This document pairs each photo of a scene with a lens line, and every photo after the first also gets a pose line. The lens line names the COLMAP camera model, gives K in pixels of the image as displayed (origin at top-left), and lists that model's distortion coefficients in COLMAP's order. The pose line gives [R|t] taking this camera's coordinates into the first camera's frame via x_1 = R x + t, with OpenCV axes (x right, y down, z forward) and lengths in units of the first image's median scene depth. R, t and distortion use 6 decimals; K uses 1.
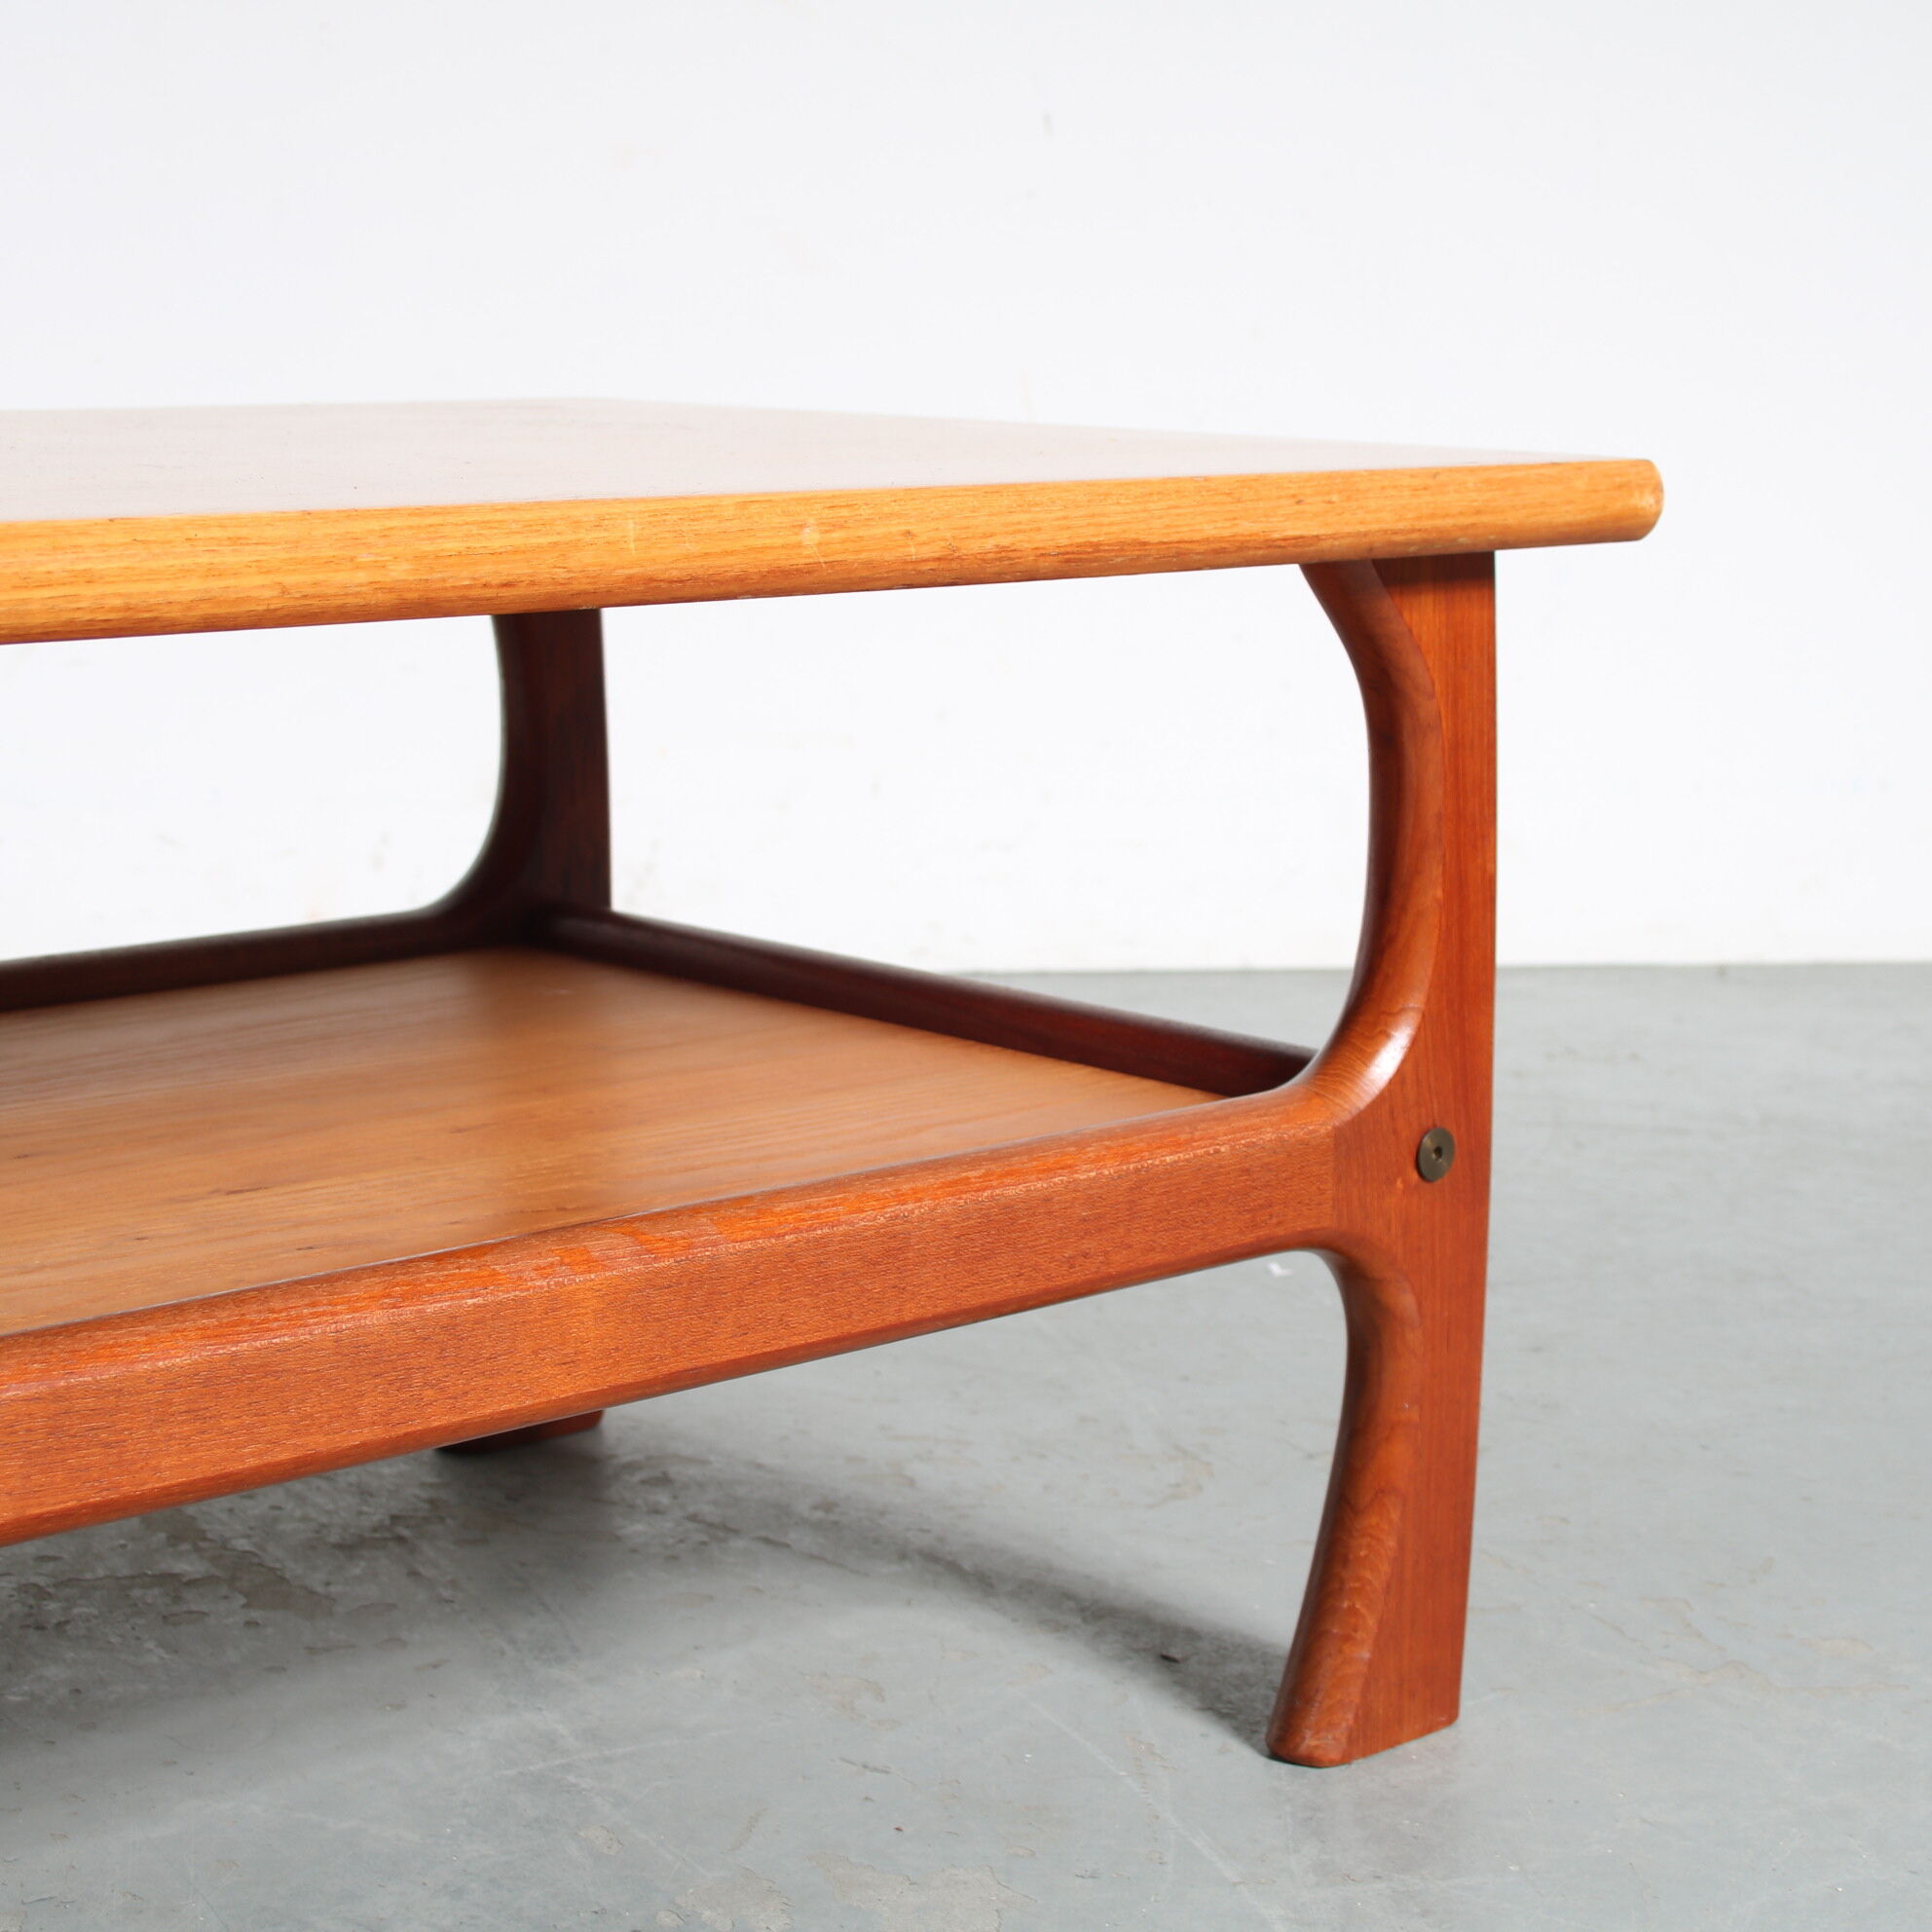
lens RADIAL K [[4095.9, 0, 953.8], [0, 4095.9, 952.9], [0, 0, 1]] dist [-0.028892, 0.000000]
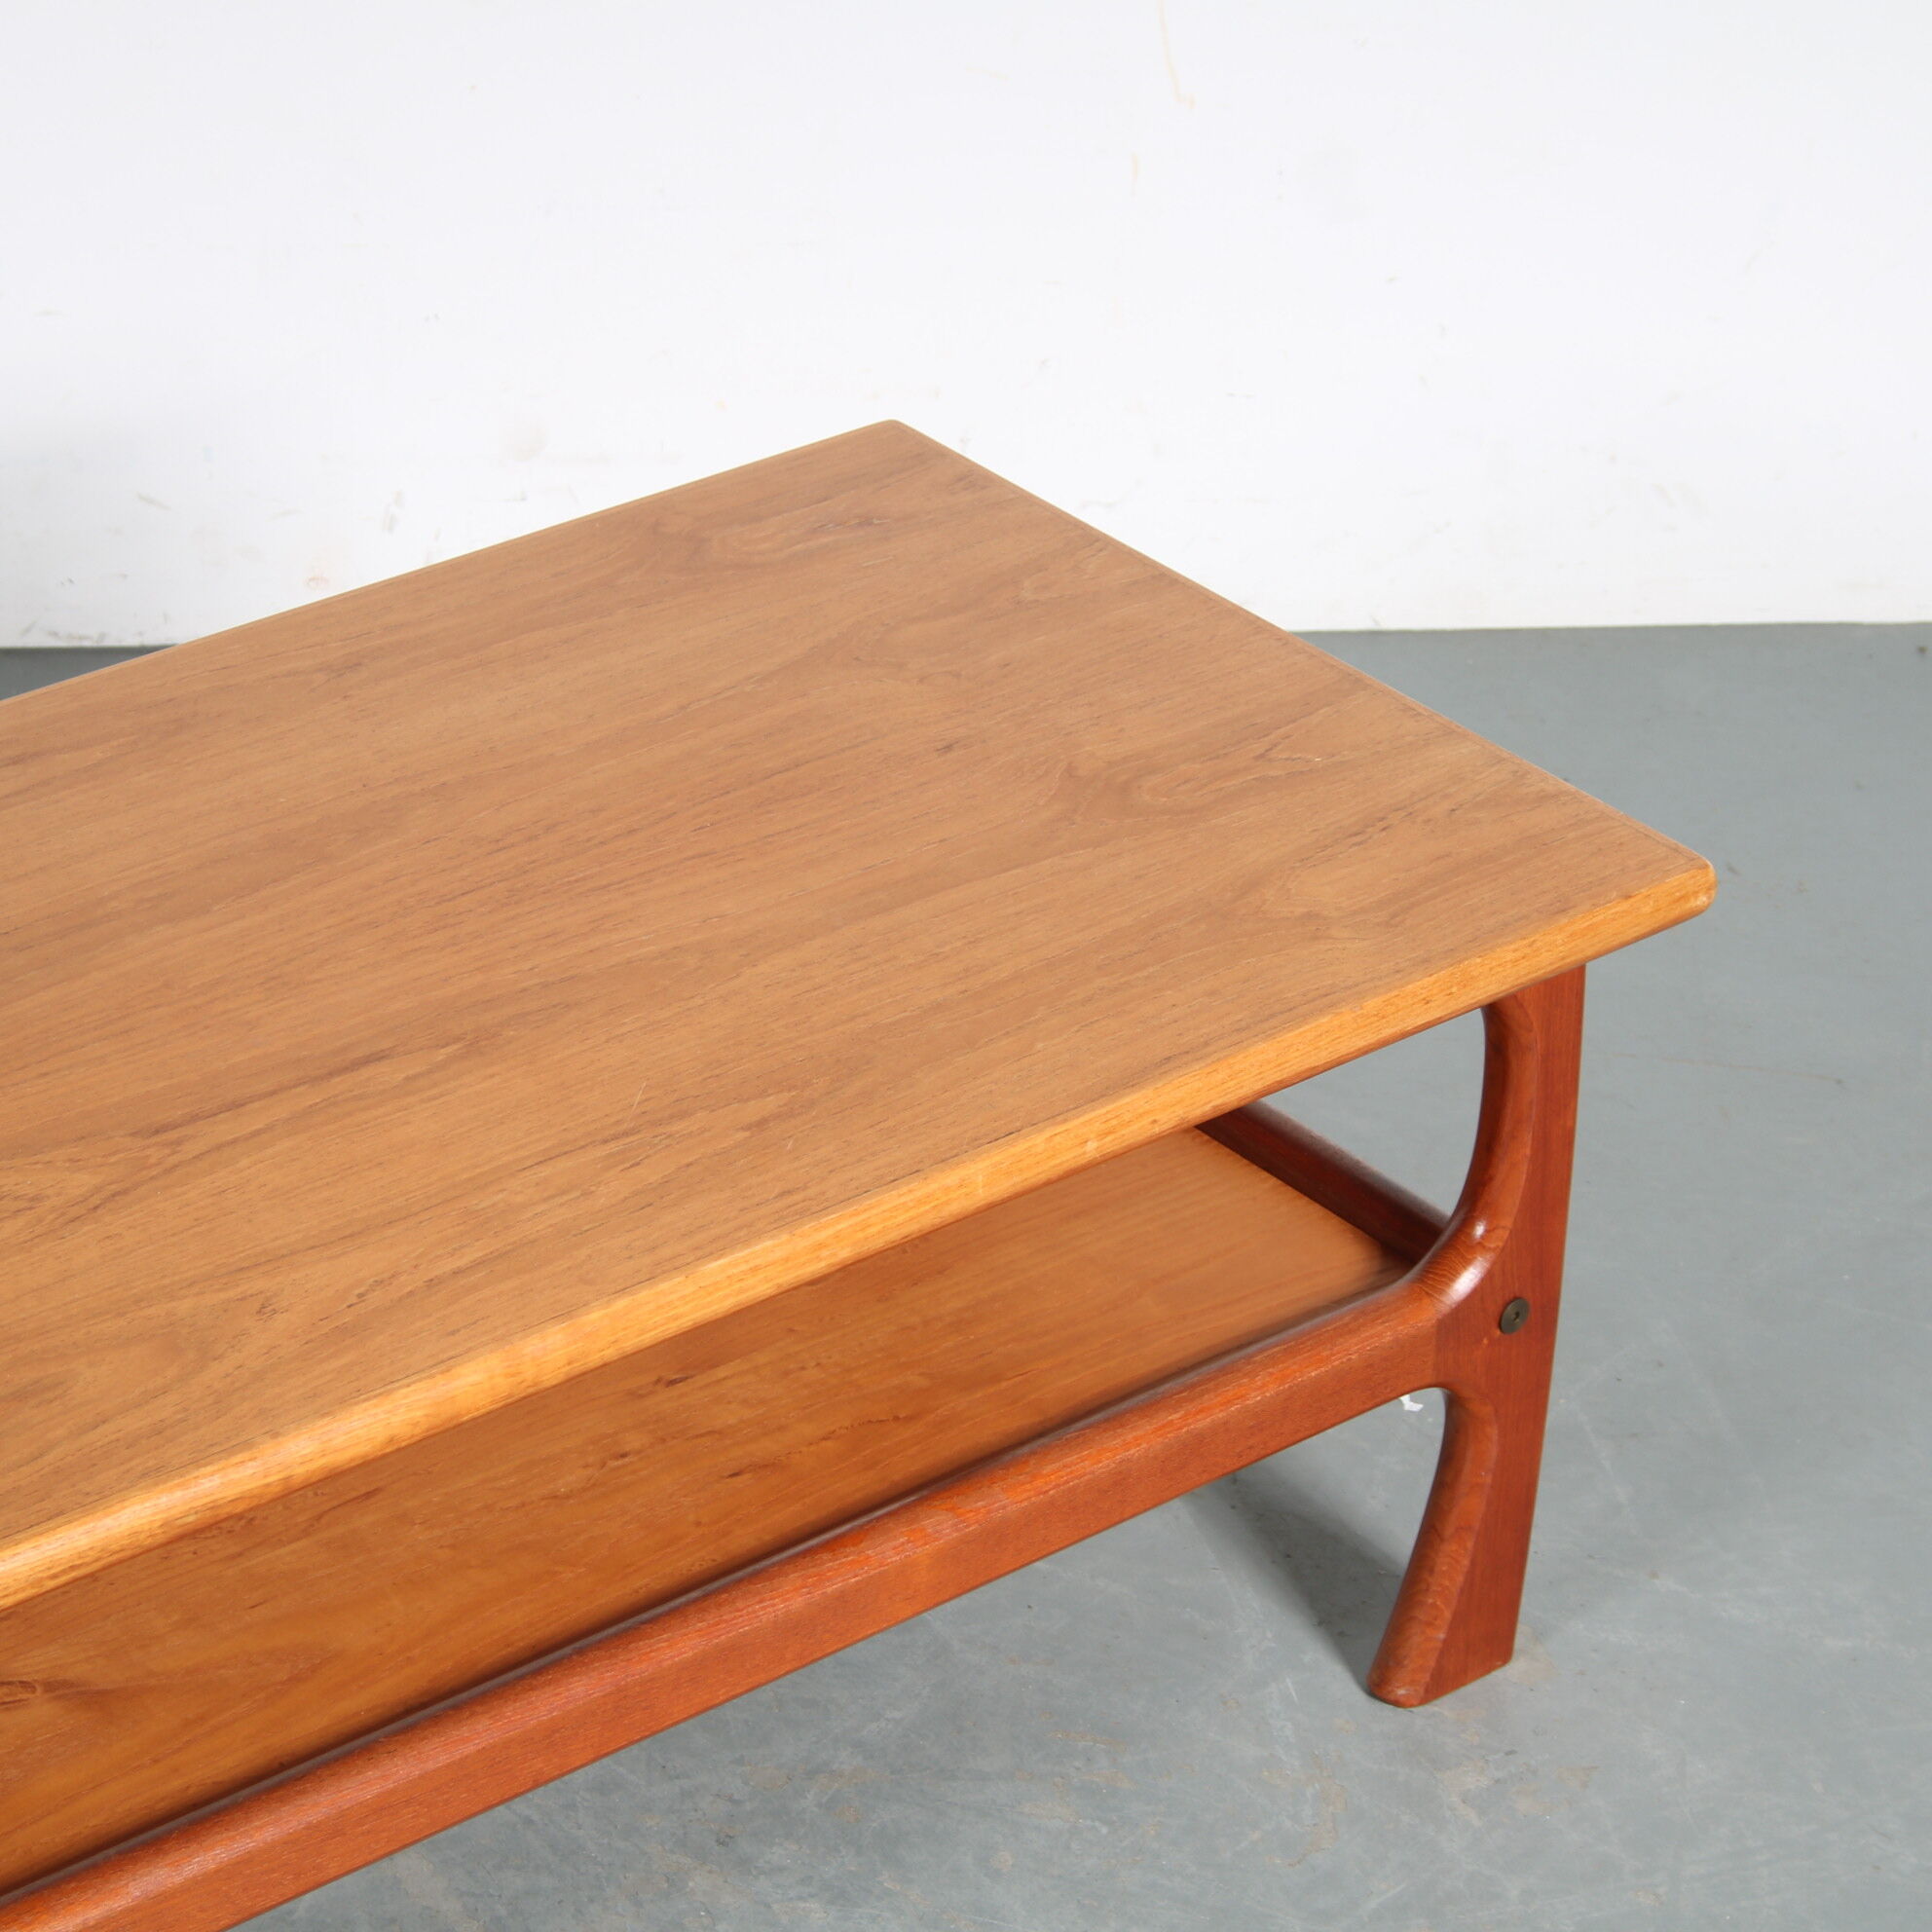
lens RADIAL K [[6680.5, 0, 965.4], [0, 6680.5, 965.1], [0, 0, 1]] dist [0.106031, 0.000000]
pose [[0.998289, 0.054633, -0.020856, -0.026617], [-0.044724, 0.943058, 0.329608, -0.797173], [0.037676, -0.328111, 0.943888, -1.096598]]
